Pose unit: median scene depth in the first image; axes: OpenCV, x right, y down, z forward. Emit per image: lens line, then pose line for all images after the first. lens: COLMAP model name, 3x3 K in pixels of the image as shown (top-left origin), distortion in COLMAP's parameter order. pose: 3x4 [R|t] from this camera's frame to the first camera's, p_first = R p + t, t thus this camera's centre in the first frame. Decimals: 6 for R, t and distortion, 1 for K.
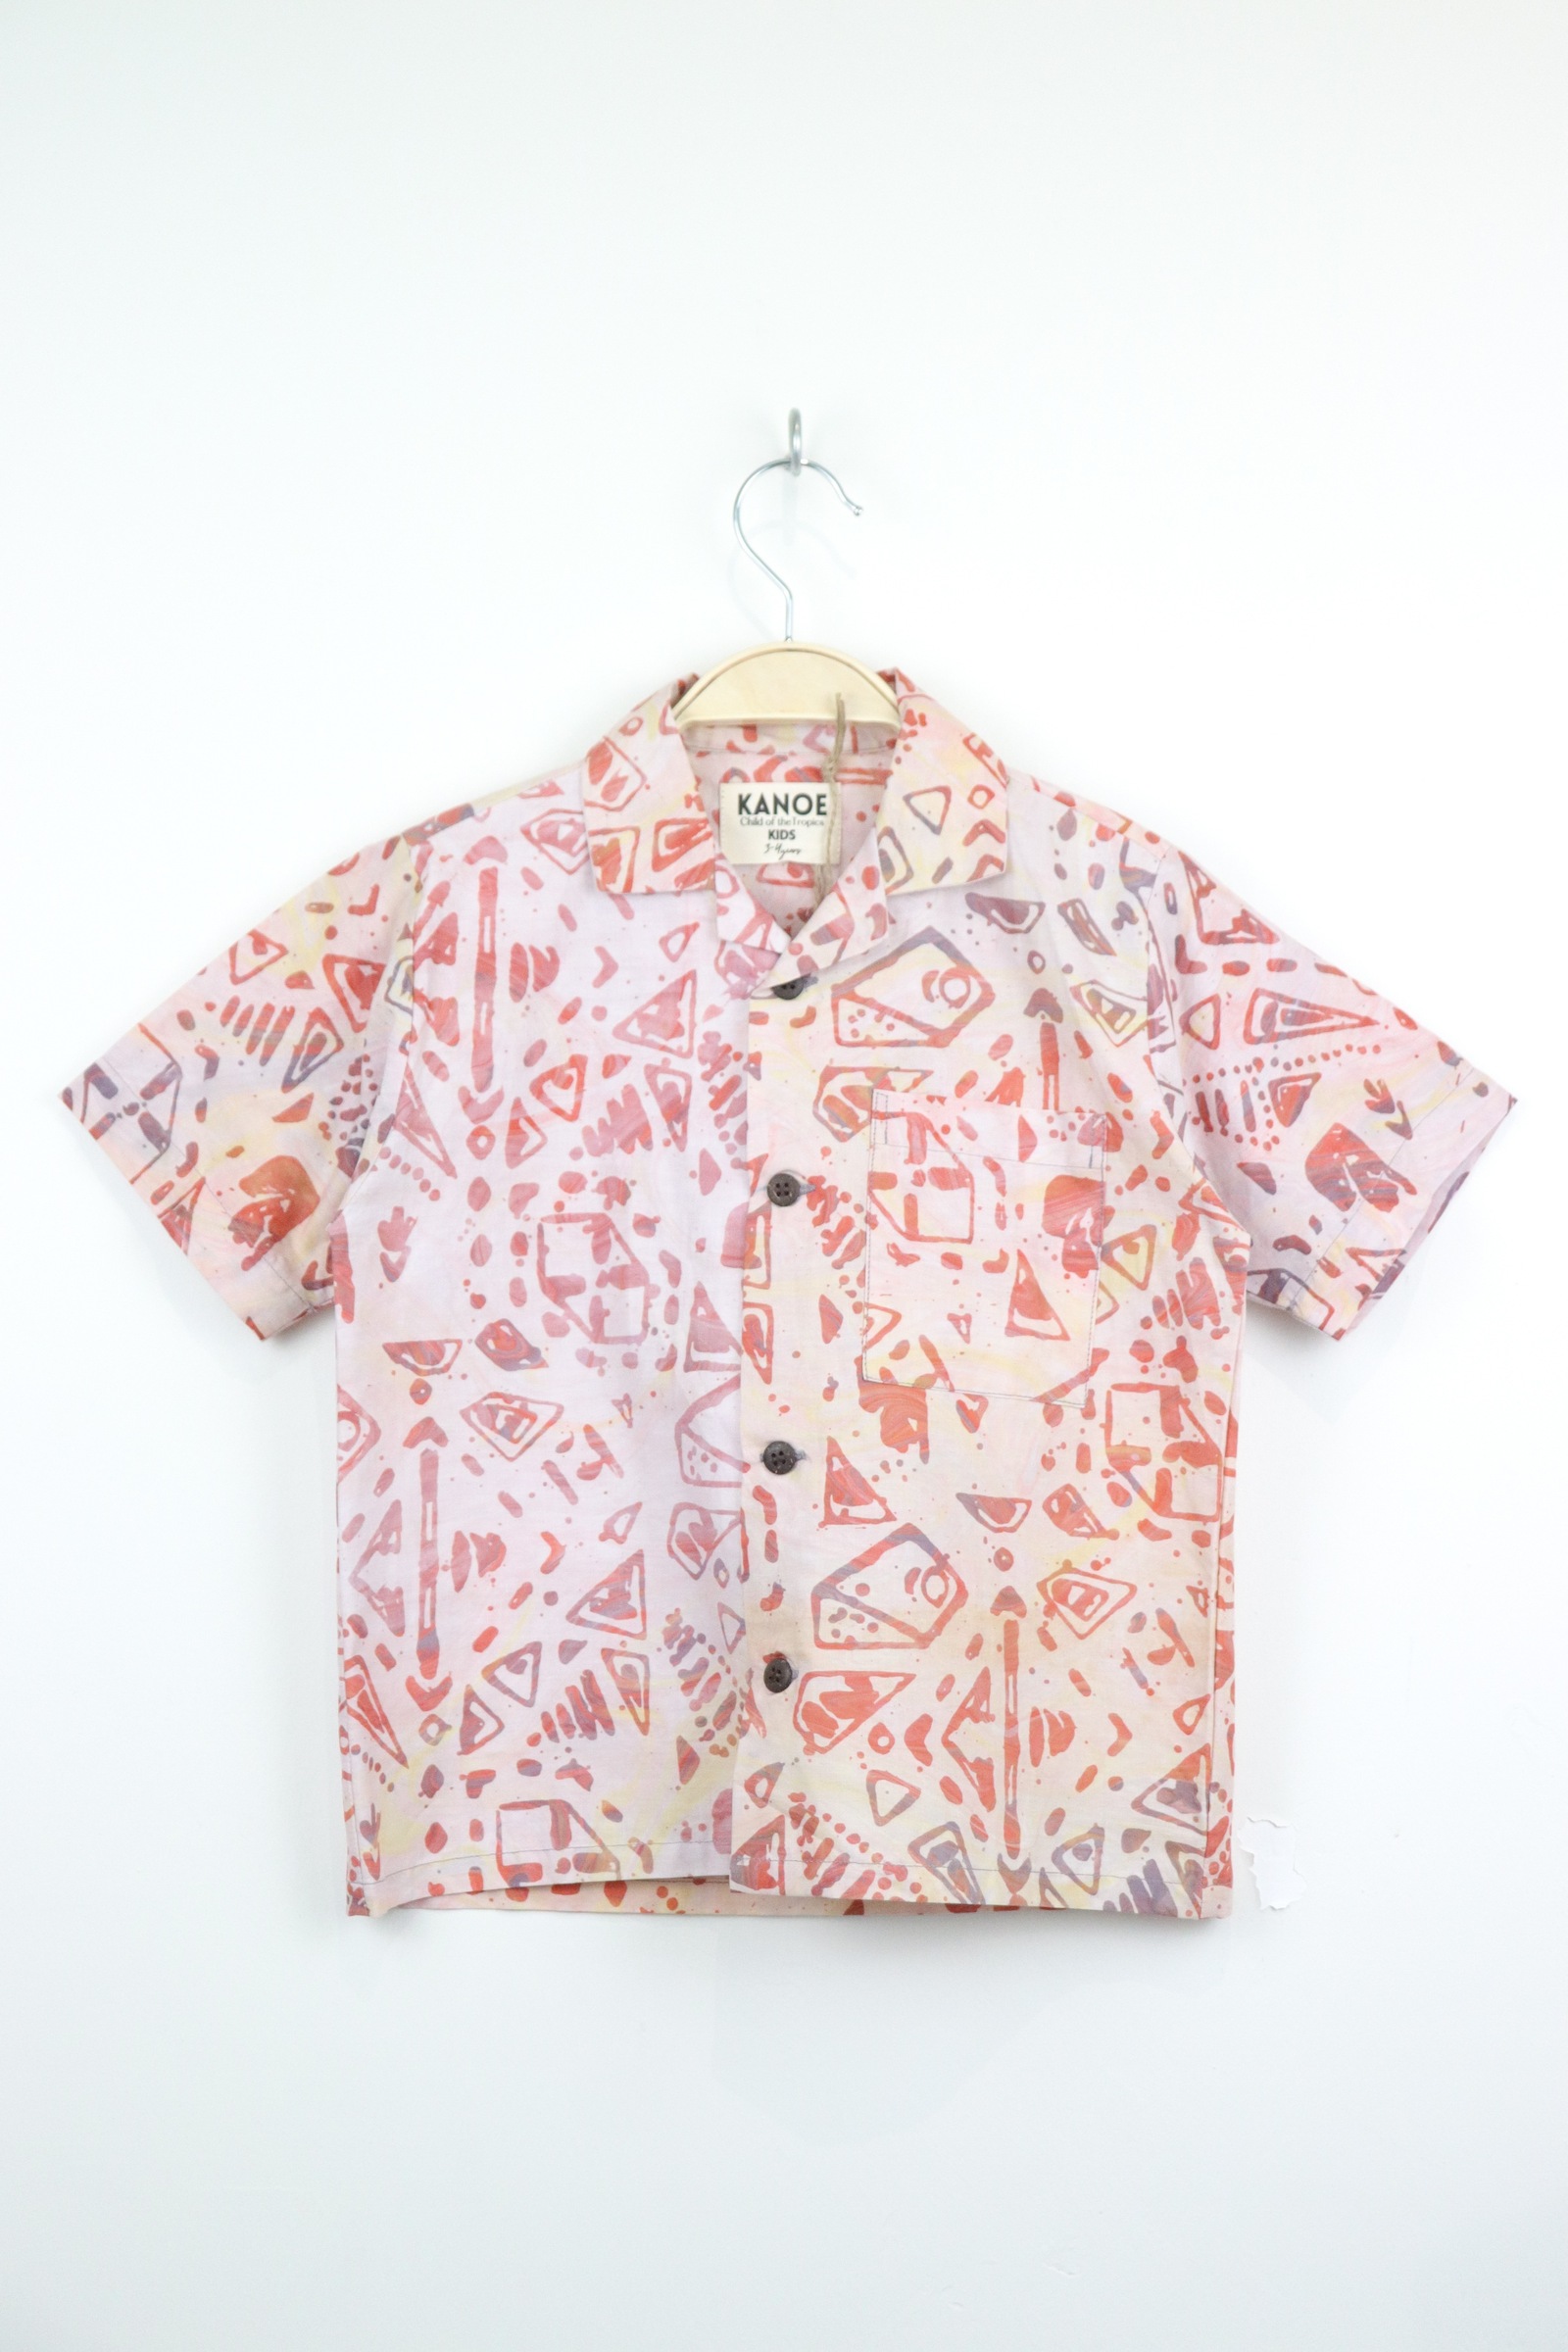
lens RADIAL K [[3678.6, 0, 784.0], [0, 3678.6, 1176.0], [0, 0, 1]] dist [0.024871, 0.305889]
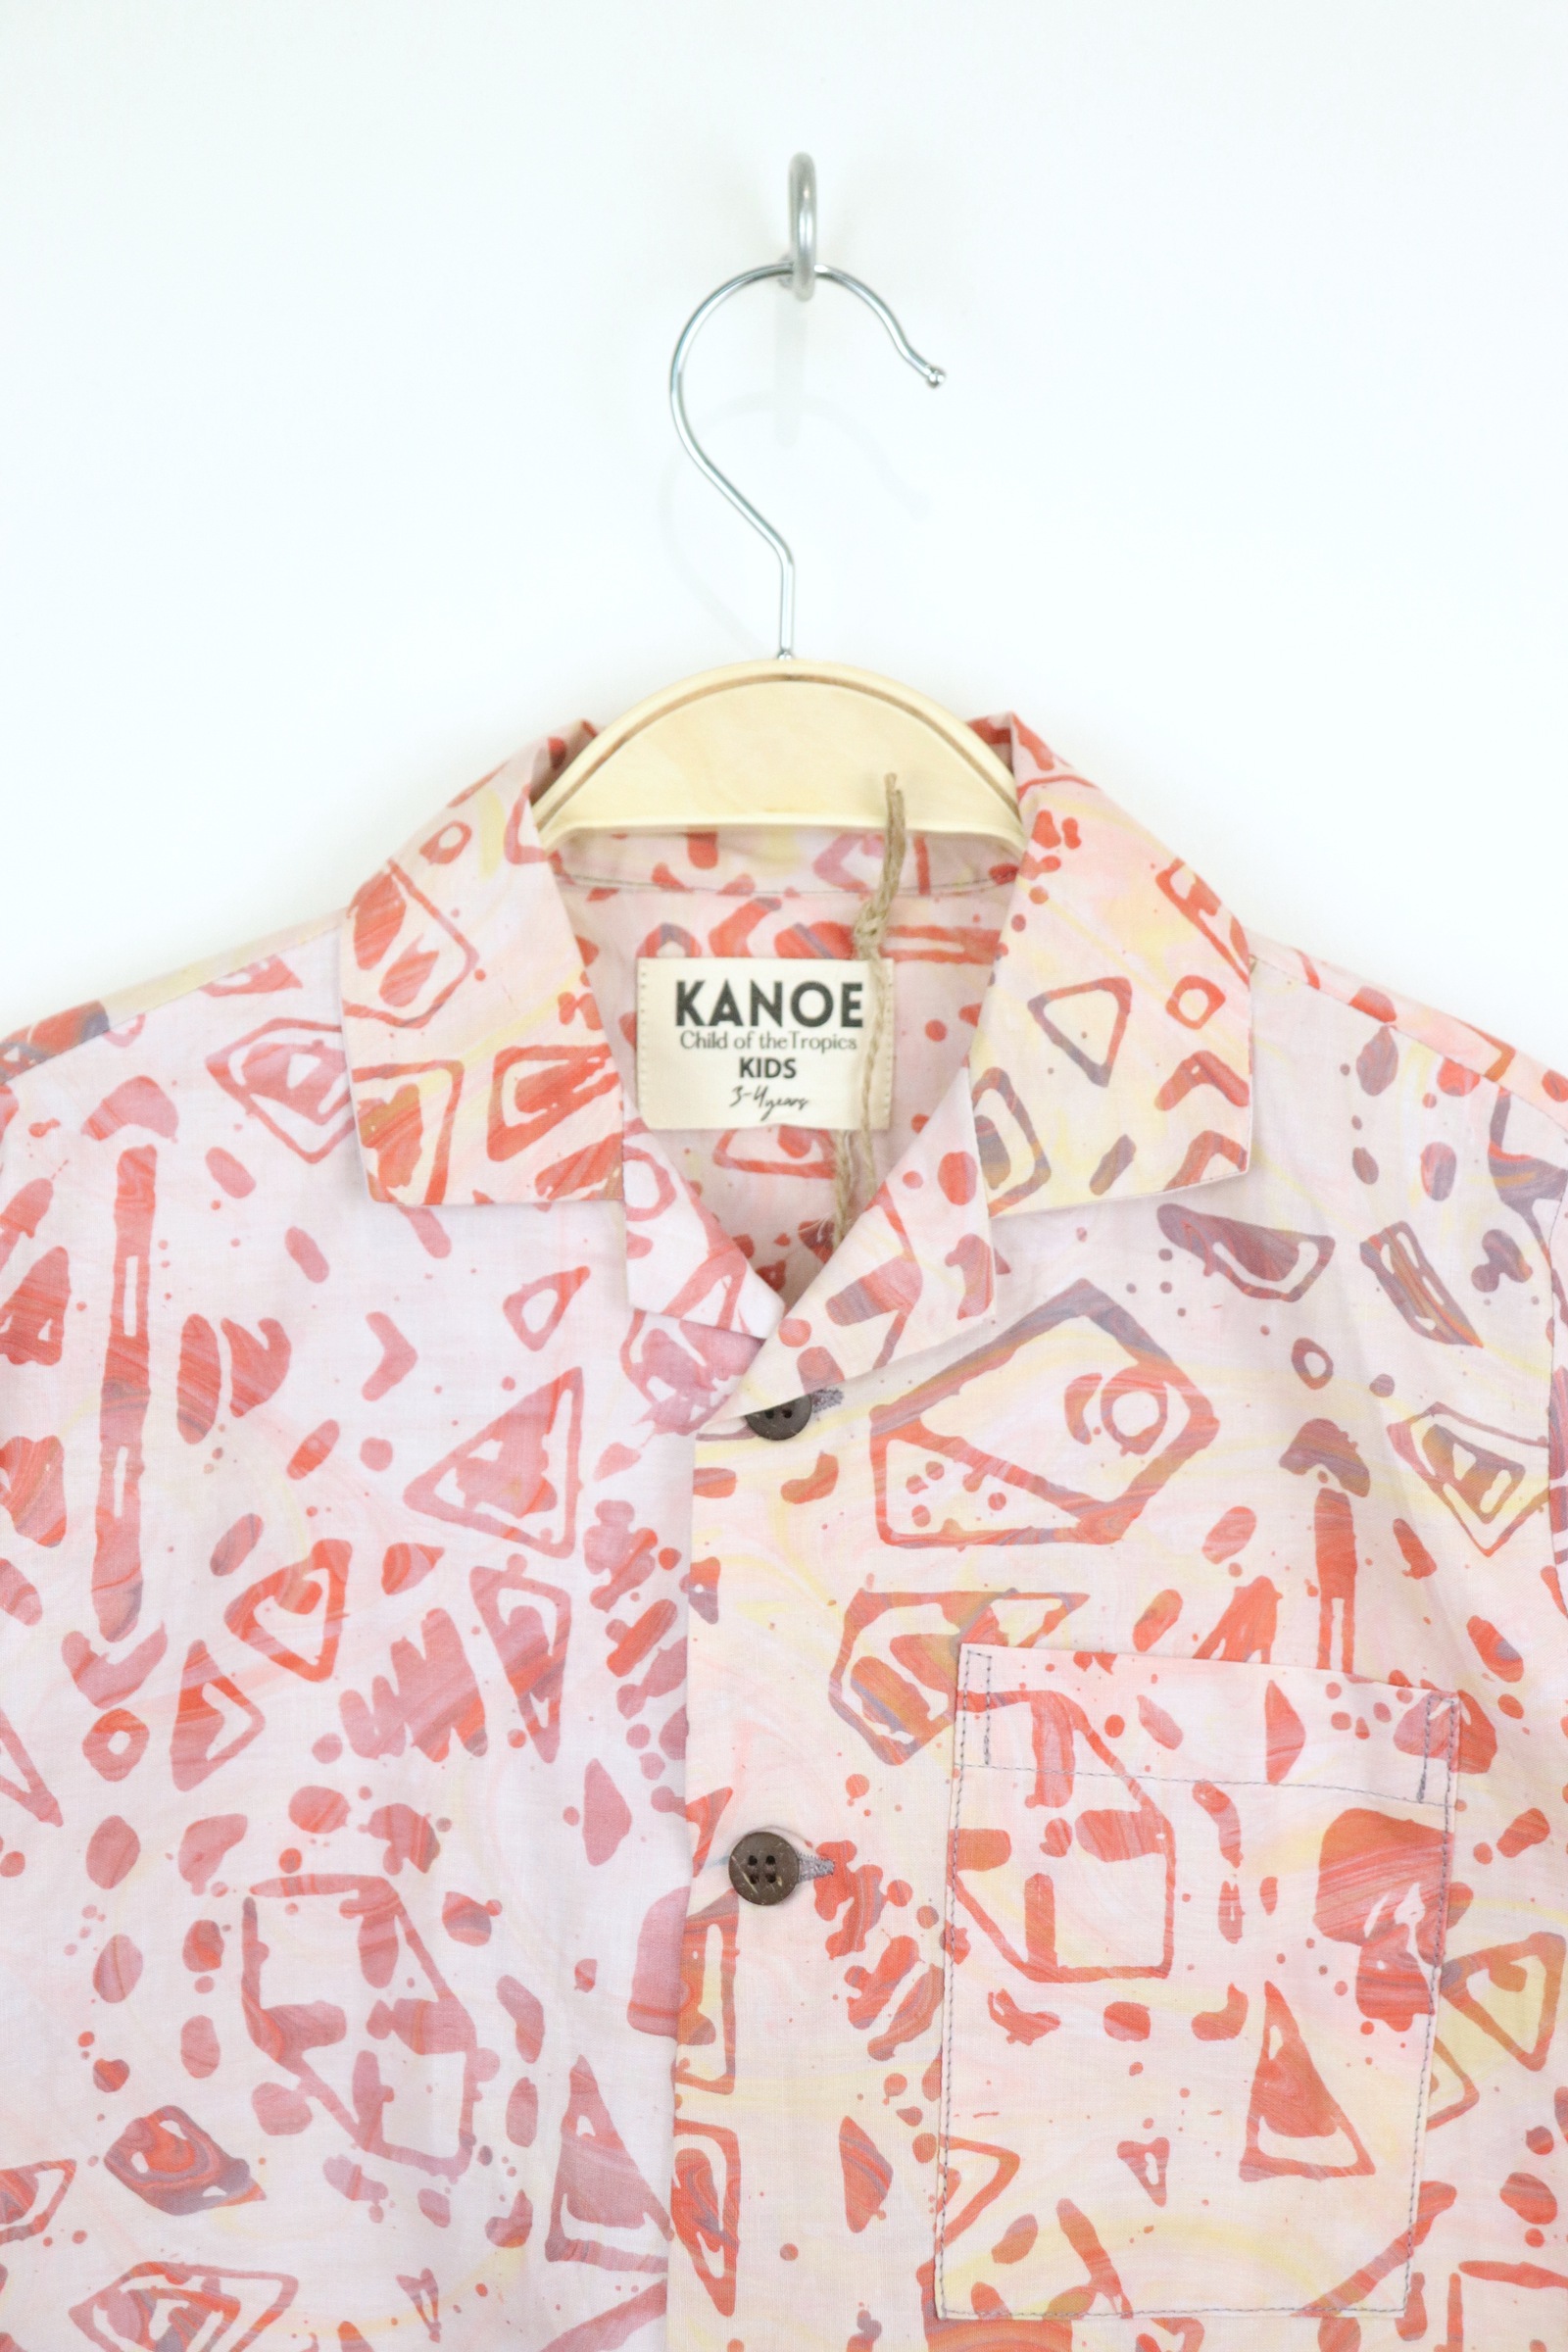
lens RADIAL K [[3678.6, 0, 784.0], [0, 3678.6, 1176.0], [0, 0, 1]] dist [0.024871, 0.305889]
pose [[0.999969, 0.007862, 0.000940, 0.001193], [-0.007904, 0.998210, 0.059281, -0.108680], [-0.000473, -0.059287, 0.998241, 0.535840]]
